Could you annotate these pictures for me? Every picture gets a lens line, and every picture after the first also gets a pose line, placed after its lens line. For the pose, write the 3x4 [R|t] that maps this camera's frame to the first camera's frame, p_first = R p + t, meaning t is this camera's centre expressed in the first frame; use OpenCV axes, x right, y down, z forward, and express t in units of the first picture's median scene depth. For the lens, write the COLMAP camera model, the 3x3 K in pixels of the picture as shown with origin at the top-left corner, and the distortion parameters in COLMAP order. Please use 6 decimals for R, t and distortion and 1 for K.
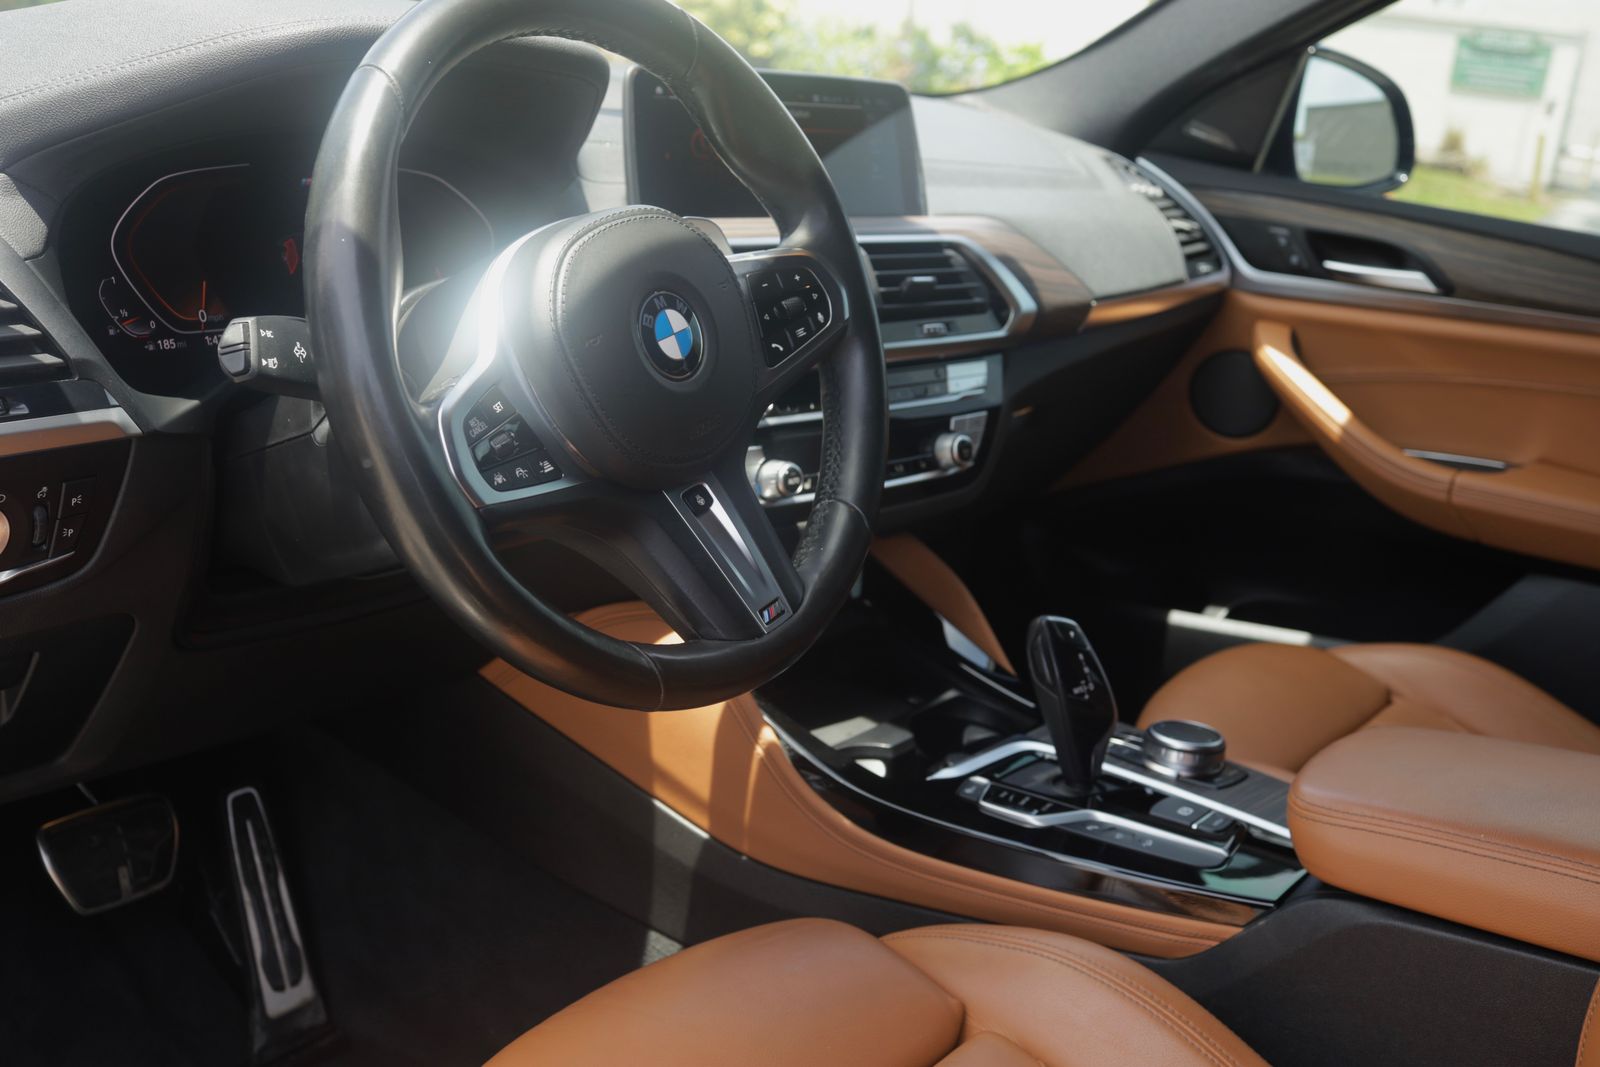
lens RADIAL K [[1642.6, 0, 800.0], [0, 1642.6, 533.5], [0, 0, 1]] dist [-0.080590, 0.073339]
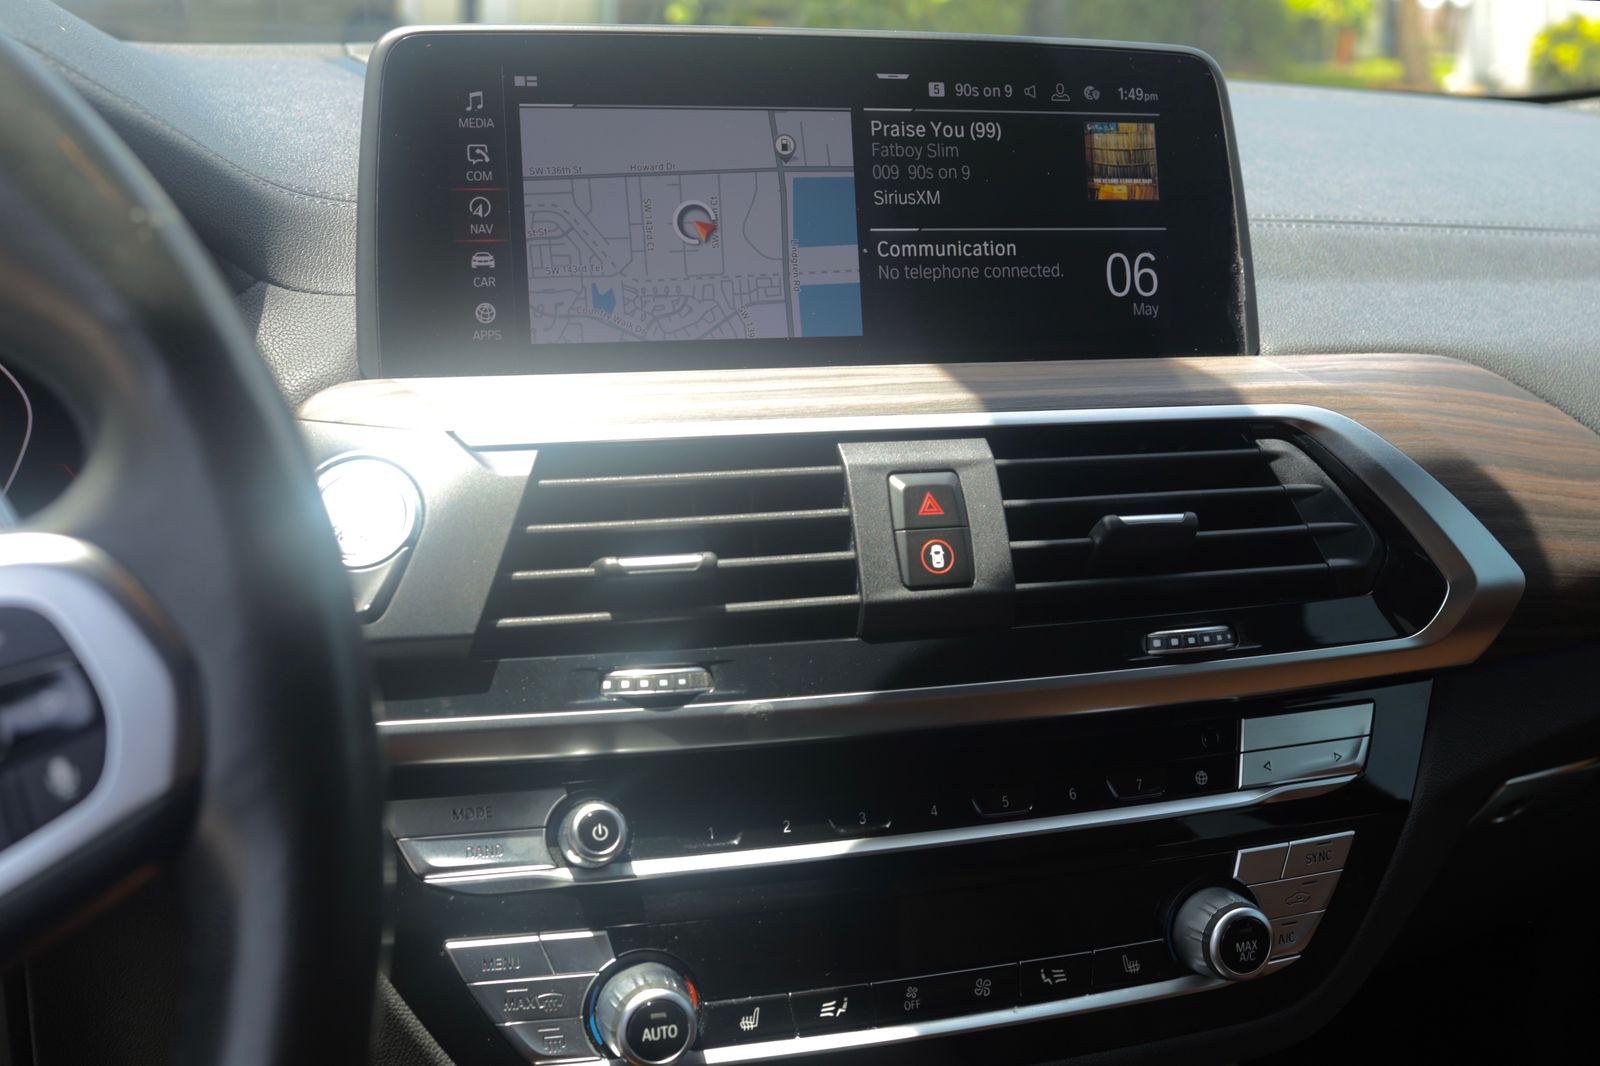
lens RADIAL K [[1716.5, 0, 797.1], [0, 1716.5, 614.5], [0, 0, 1]] dist [-0.119923, -0.015350]
pose [[0.893477, 0.068289, -0.443886, 0.206207], [-0.075455, 0.997148, 0.001525, -0.139887], [0.442724, 0.032131, 0.896082, 0.652695]]
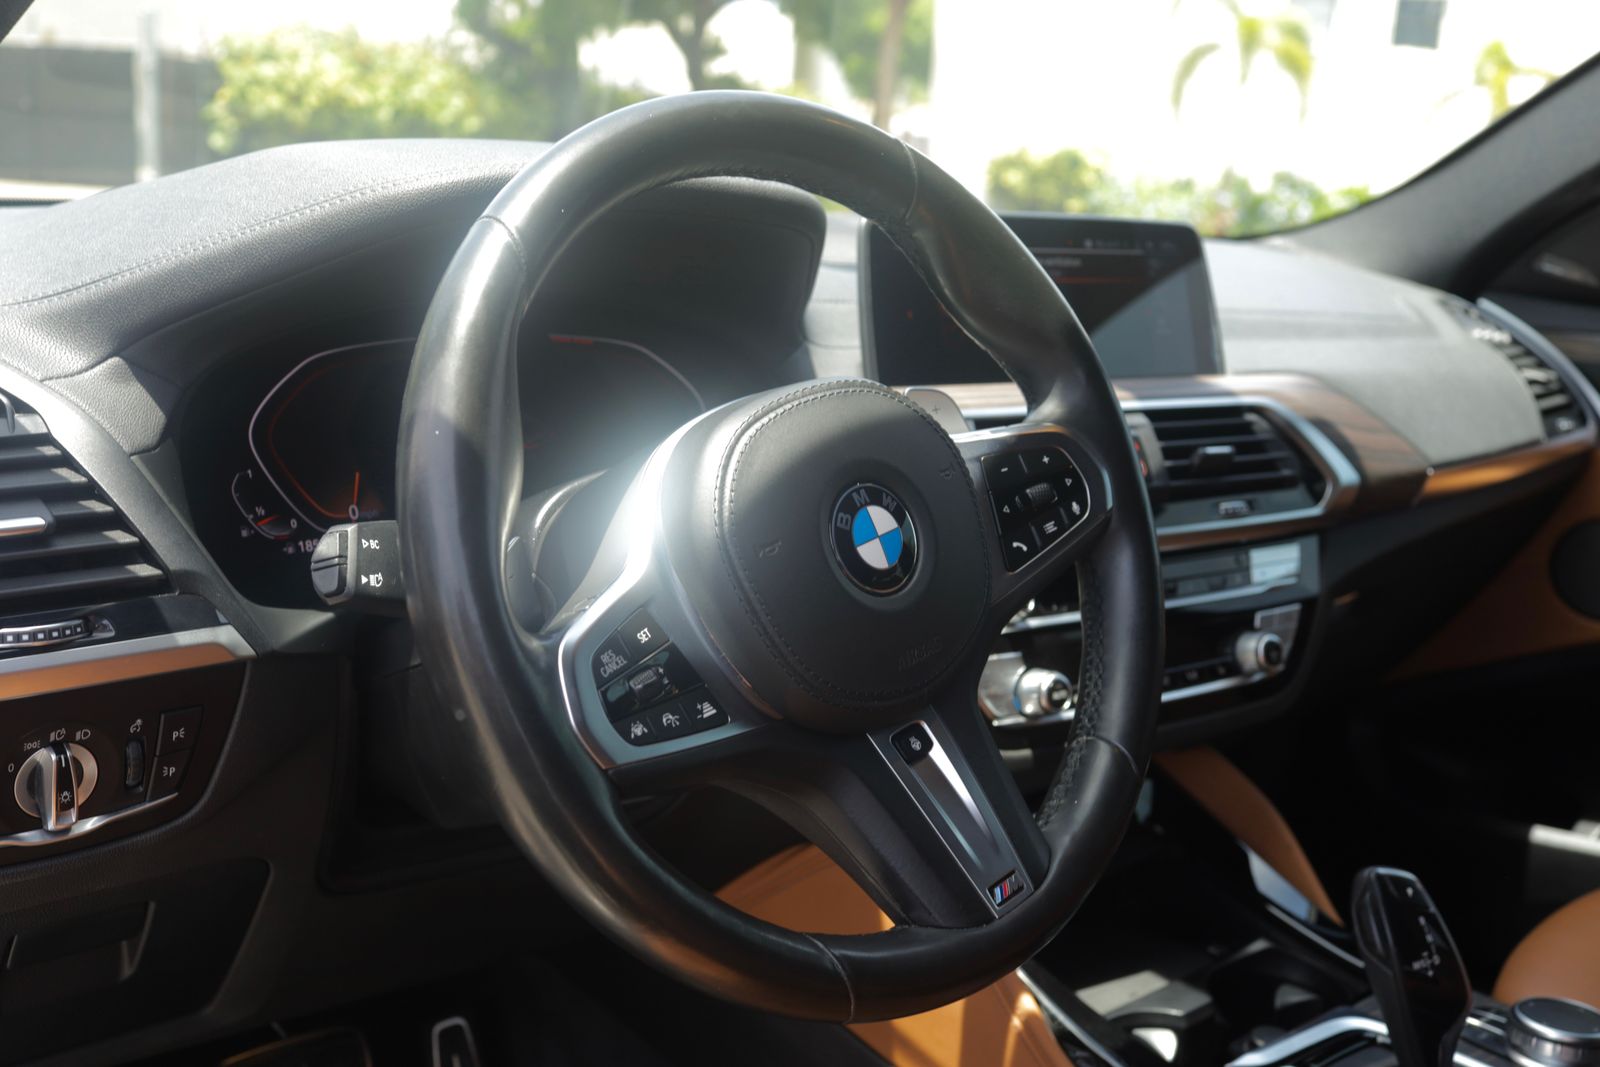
lens RADIAL K [[1642.6, 0, 800.0], [0, 1642.6, 533.5], [0, 0, 1]] dist [-0.080590, 0.073339]
pose [[0.981093, -0.007592, -0.193387, 0.029249], [-0.010585, 0.995630, -0.092788, -0.035989], [0.193246, 0.093080, 0.976725, 0.158272]]
